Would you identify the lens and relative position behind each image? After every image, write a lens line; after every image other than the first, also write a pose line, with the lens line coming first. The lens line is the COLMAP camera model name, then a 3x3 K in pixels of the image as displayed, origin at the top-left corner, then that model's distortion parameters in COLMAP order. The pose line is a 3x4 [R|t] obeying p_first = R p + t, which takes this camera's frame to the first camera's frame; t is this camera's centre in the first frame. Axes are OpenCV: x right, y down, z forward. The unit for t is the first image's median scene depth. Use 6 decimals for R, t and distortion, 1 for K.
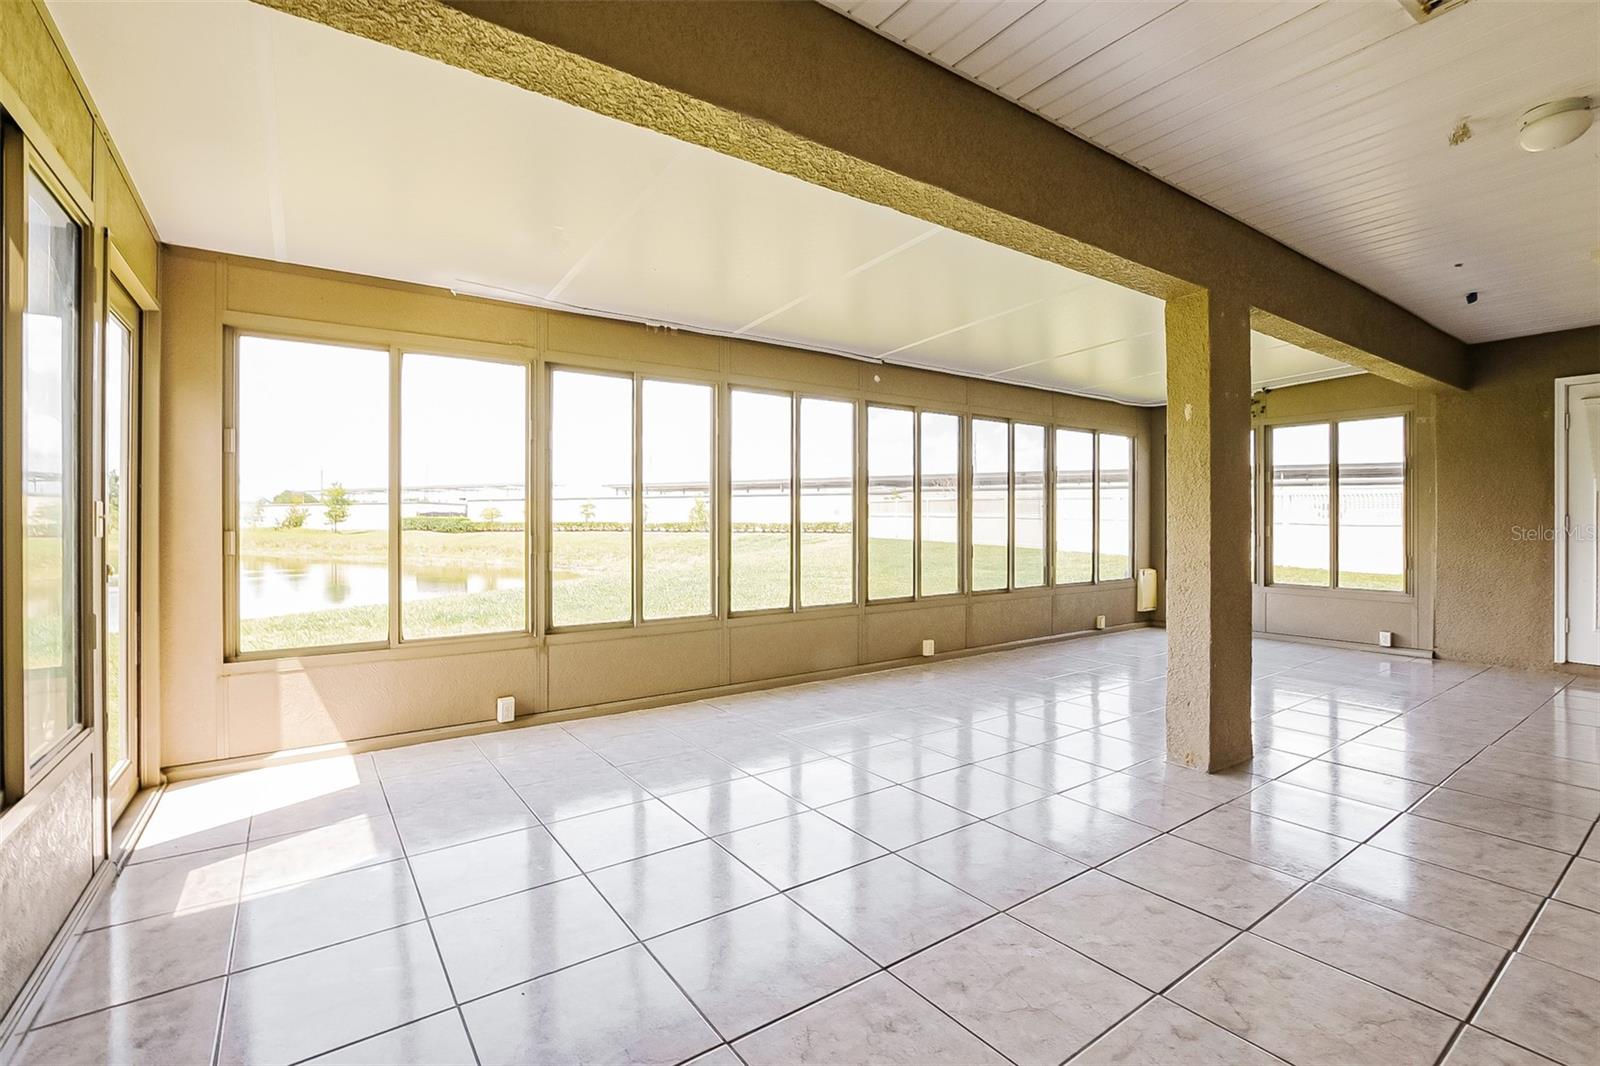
lens RADIAL K [[709.5, 0, 790.6], [0, 709.5, 510.6], [0, 0, 1]] dist [-0.032154, 0.003485]
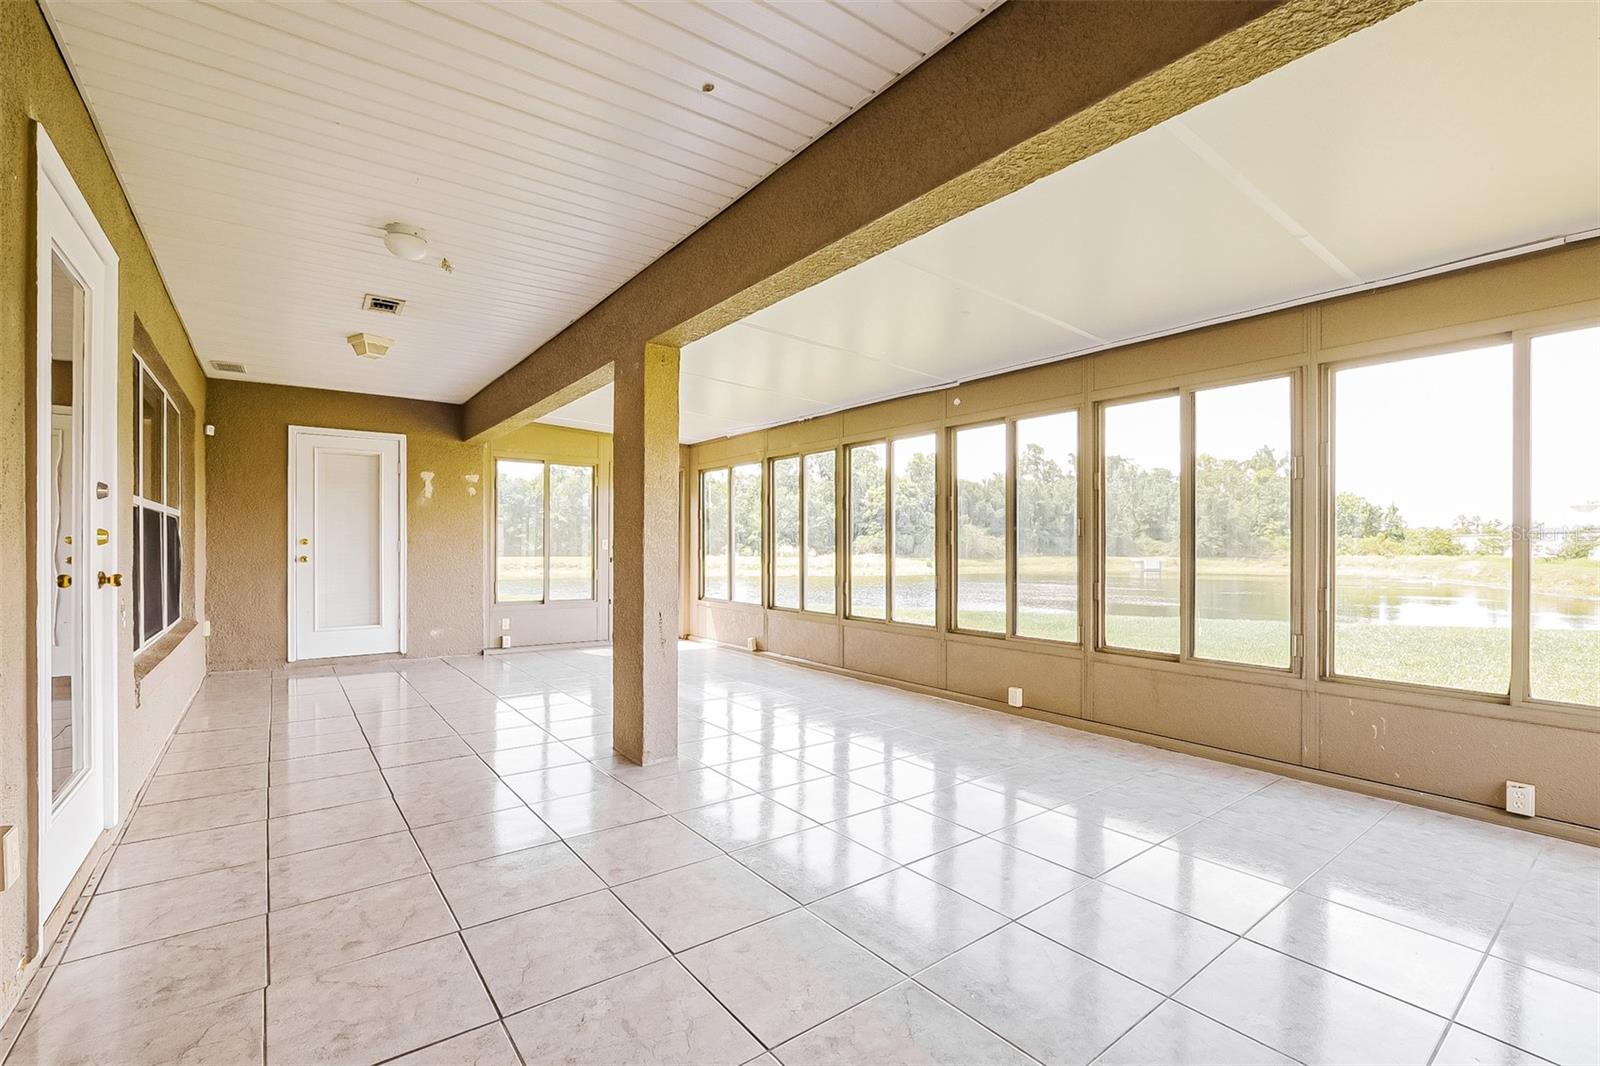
lens RADIAL K [[709.5, 0, 794.1], [0, 709.5, 545.0], [0, 0, 1]] dist [-0.032154, 0.003485]
pose [[0.037718, 0.002764, -0.999285, 1.000960], [0.007444, 0.999968, 0.003046, 0.005779], [0.999261, -0.007554, 0.037696, 0.679652]]
